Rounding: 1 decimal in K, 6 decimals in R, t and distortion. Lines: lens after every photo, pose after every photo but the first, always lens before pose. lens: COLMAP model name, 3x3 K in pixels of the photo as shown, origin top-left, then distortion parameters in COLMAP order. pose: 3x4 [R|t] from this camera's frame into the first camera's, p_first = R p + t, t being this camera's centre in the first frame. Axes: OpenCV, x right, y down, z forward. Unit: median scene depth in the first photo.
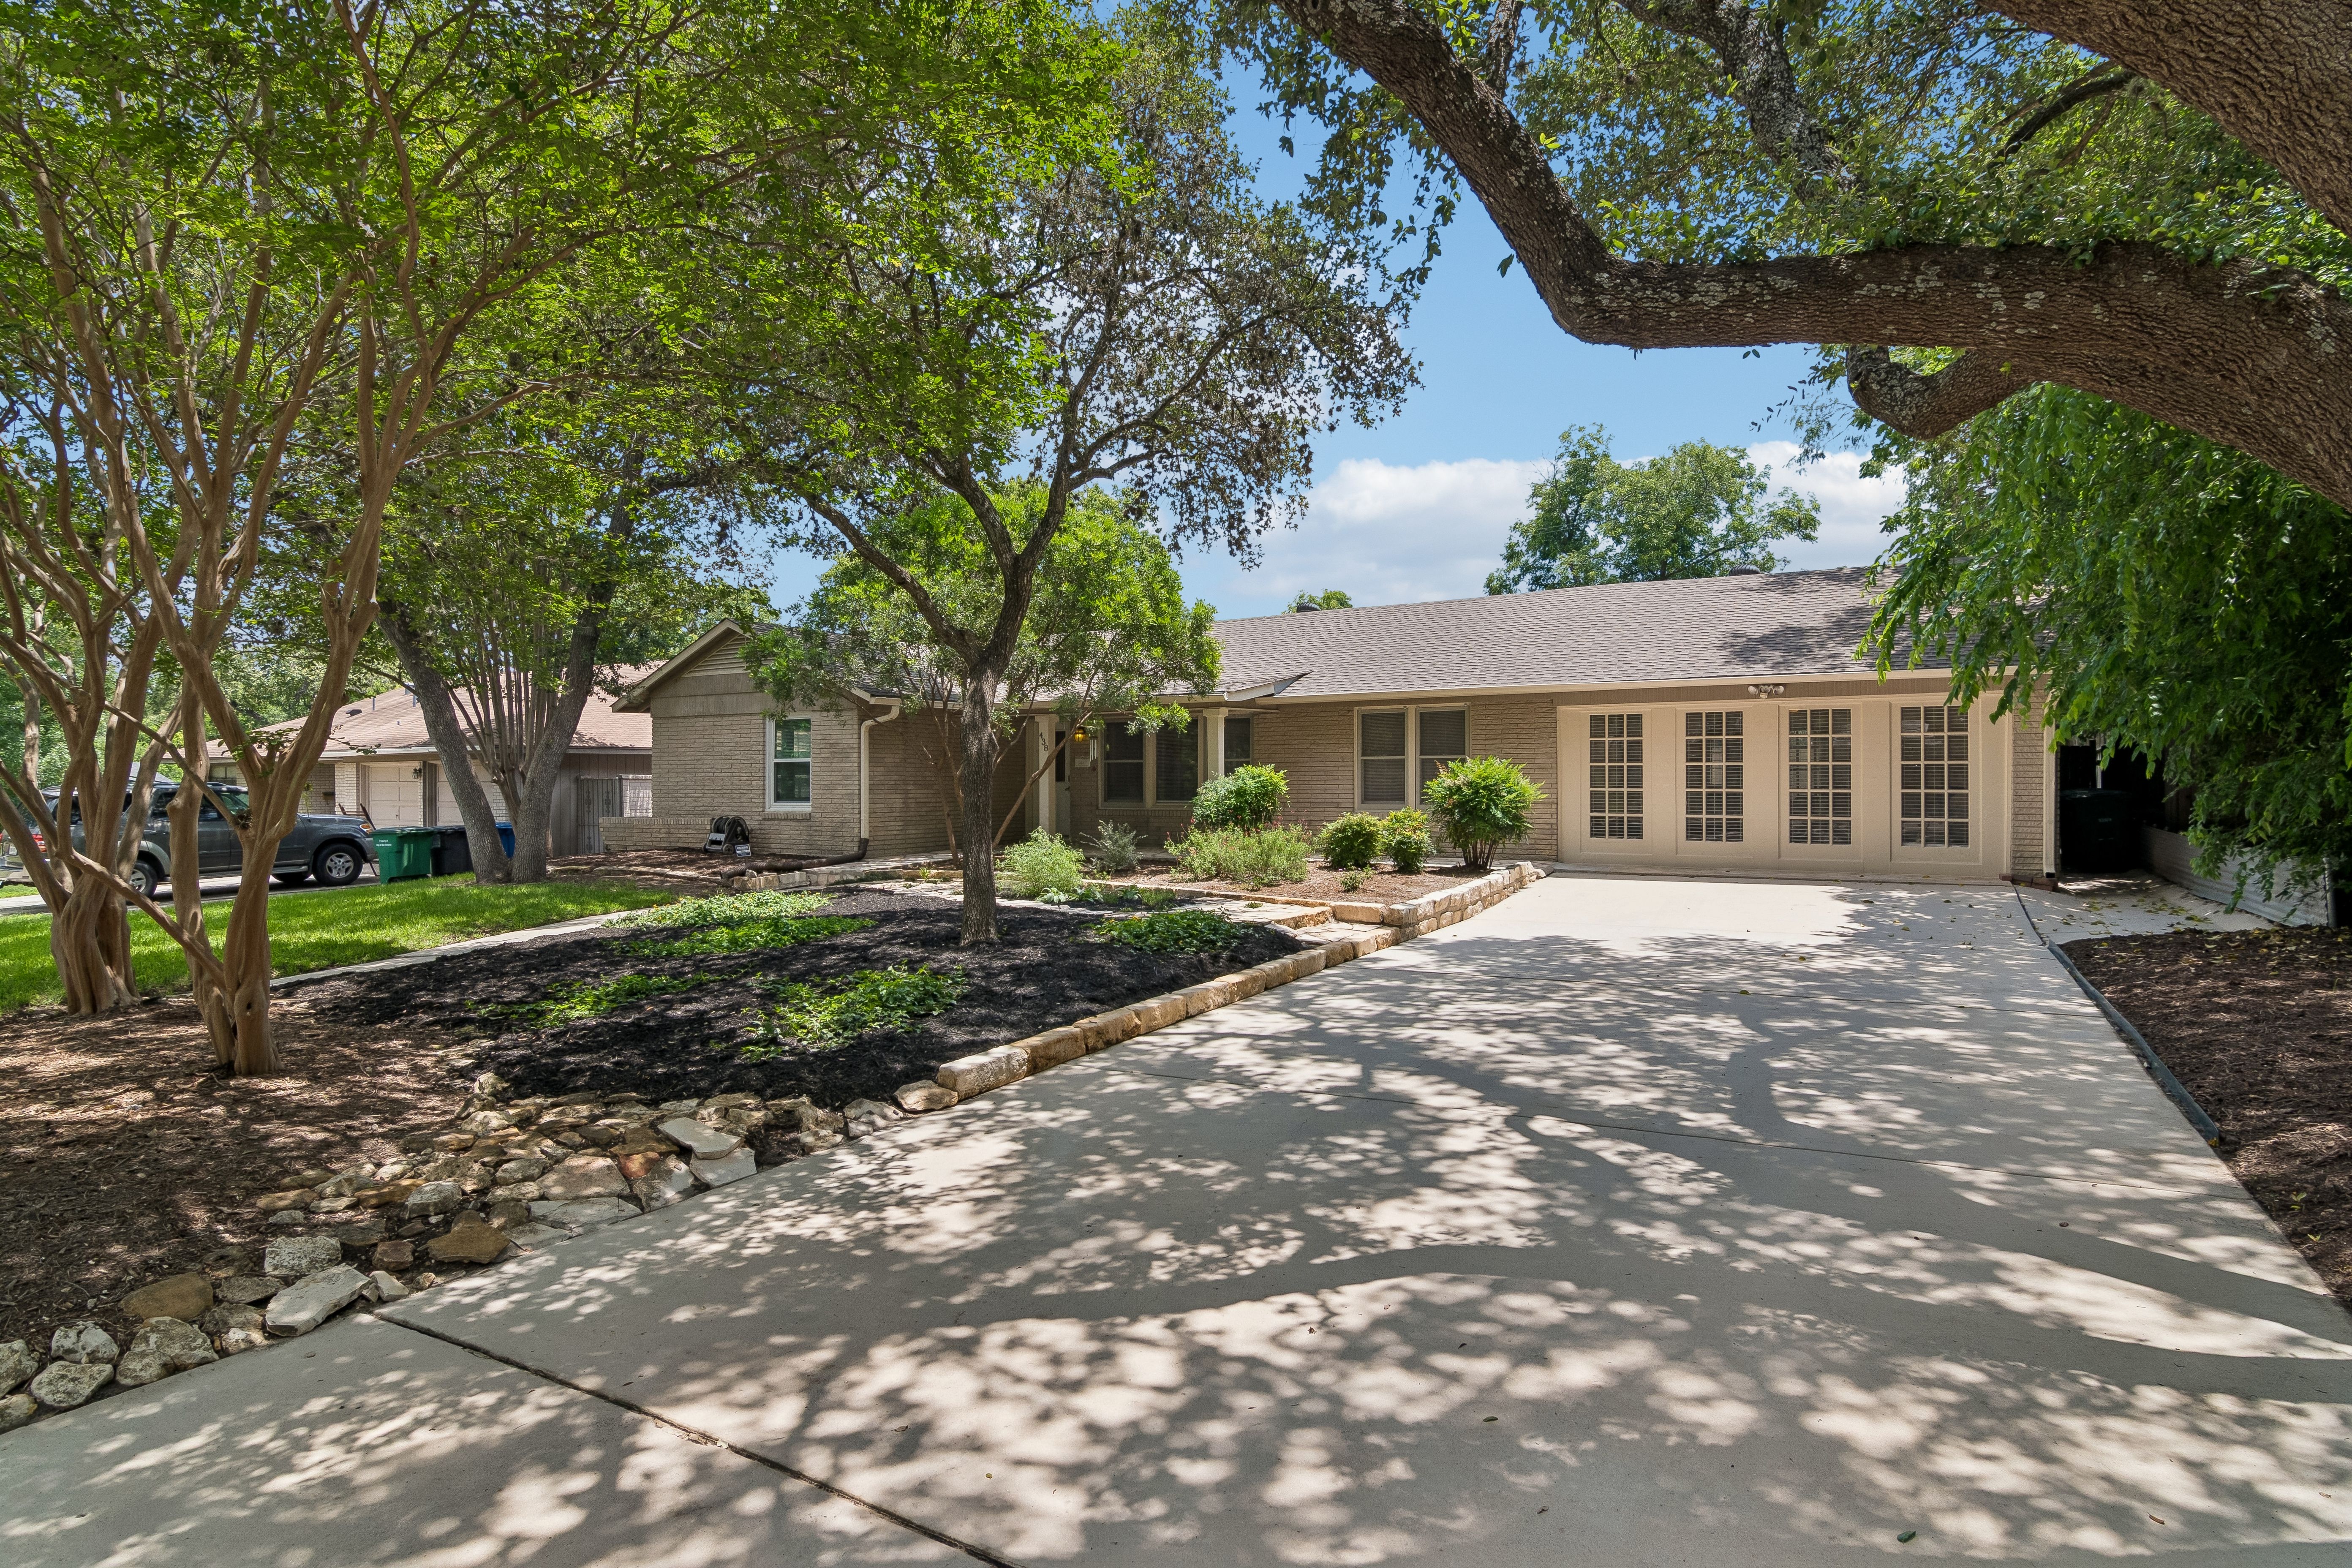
lens RADIAL K [[1187.0, 0, 1176.9], [0, 1187.0, 788.0], [0, 0, 1]] dist [-0.003890, -0.006725]
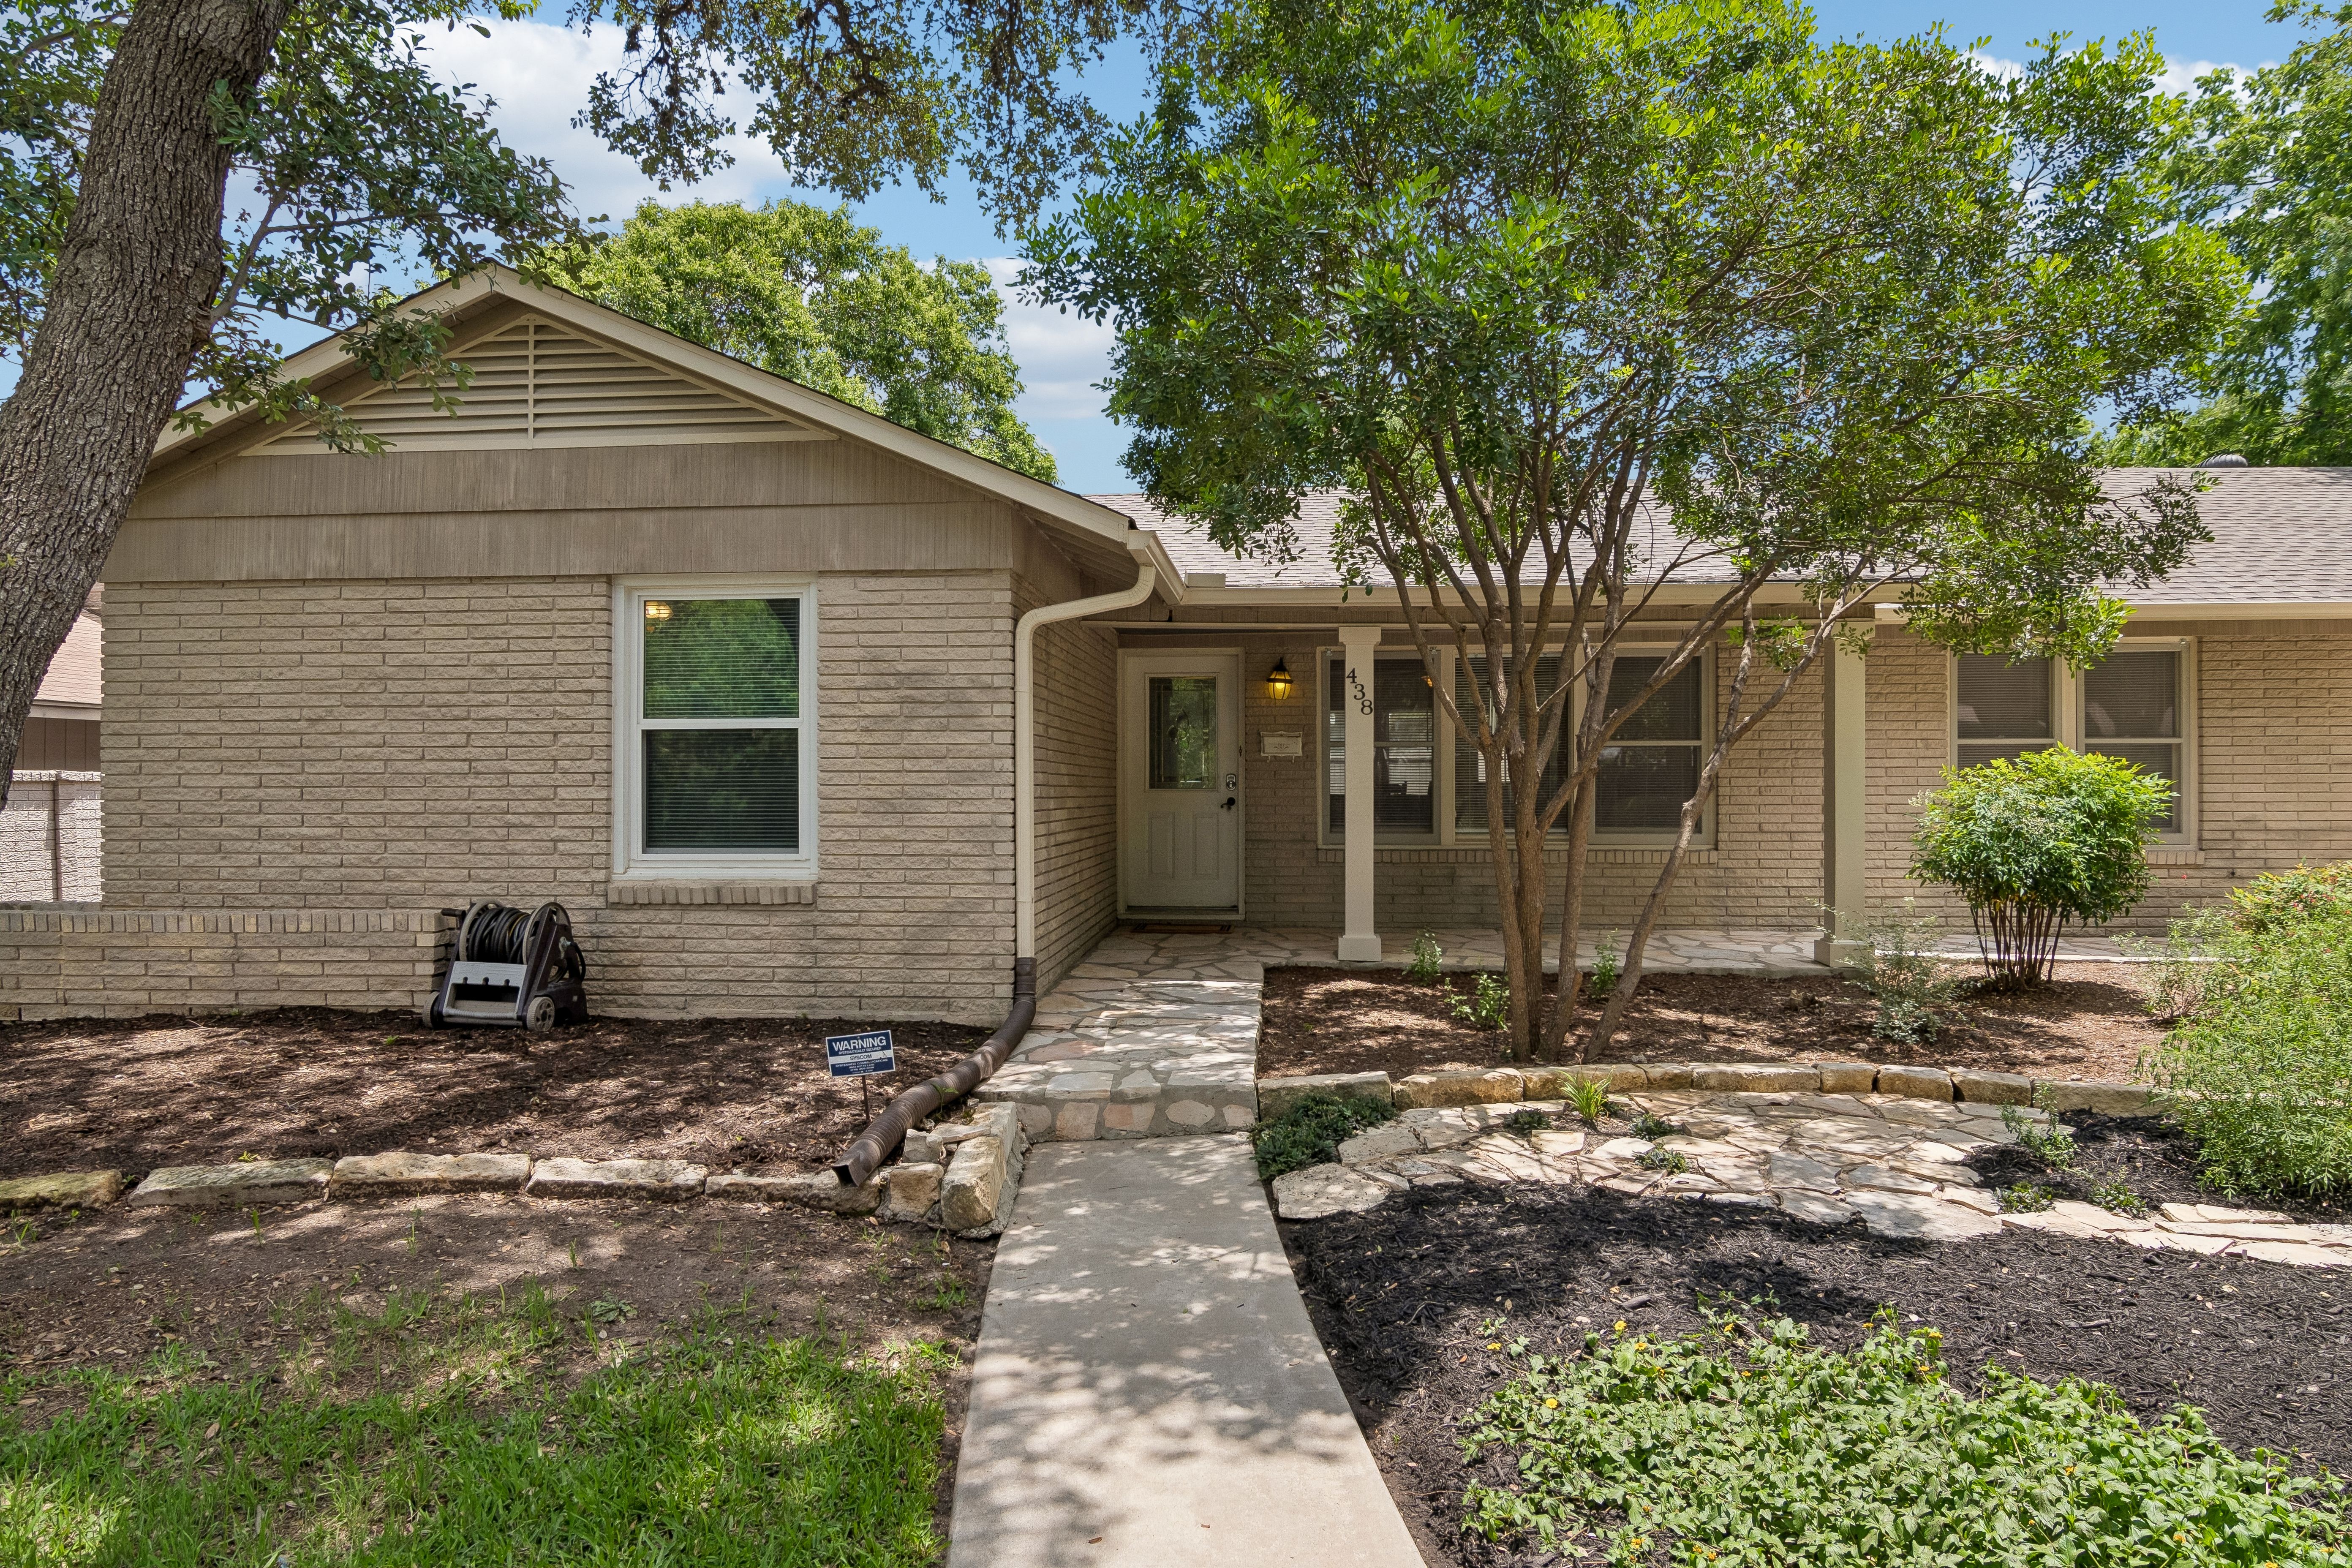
lens RADIAL K [[1373.7, 0, 1175.7], [0, 1373.7, 779.1], [0, 0, 1]] dist [-0.016643, 0.002763]
pose [[0.898681, 0.001027, 0.438602, -0.457519], [-0.001152, 0.999999, 0.000020, -0.009819], [-0.438601, -0.000523, 0.898682, 0.731508]]
